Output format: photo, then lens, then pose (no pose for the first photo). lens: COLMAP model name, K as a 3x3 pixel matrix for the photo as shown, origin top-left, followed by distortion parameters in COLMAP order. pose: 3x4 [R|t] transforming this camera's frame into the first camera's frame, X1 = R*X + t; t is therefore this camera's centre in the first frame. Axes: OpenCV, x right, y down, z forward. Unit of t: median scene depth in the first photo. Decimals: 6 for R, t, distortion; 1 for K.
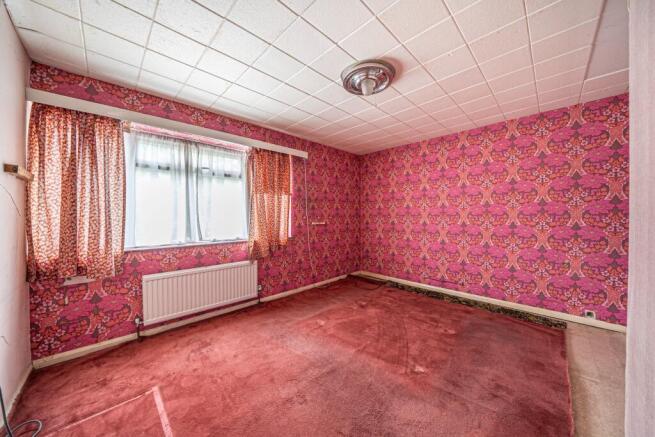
lens RADIAL K [[226.7, 0, 324.7], [0, 226.7, 216.0], [0, 0, 1]] dist [-0.015304, 0.000396]
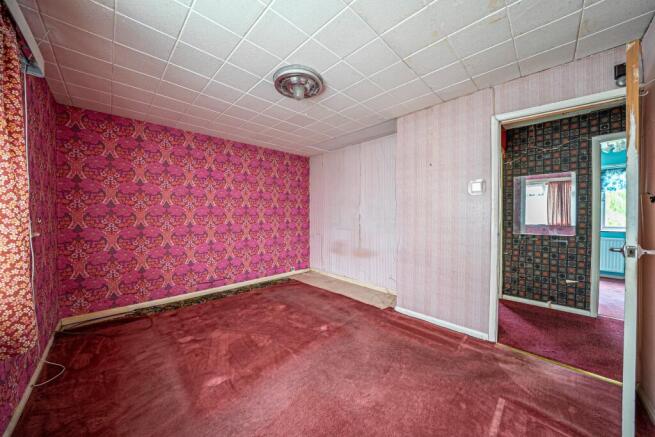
lens RADIAL K [[226.7, 0, 324.6], [0, 226.7, 216.7], [0, 0, 1]] dist [-0.015304, 0.000396]
pose [[0.002512, -0.004226, 0.999988, -0.530892], [0.006706, 0.999969, 0.004209, 0.000949], [-0.999974, 0.006695, 0.002541, 0.555258]]
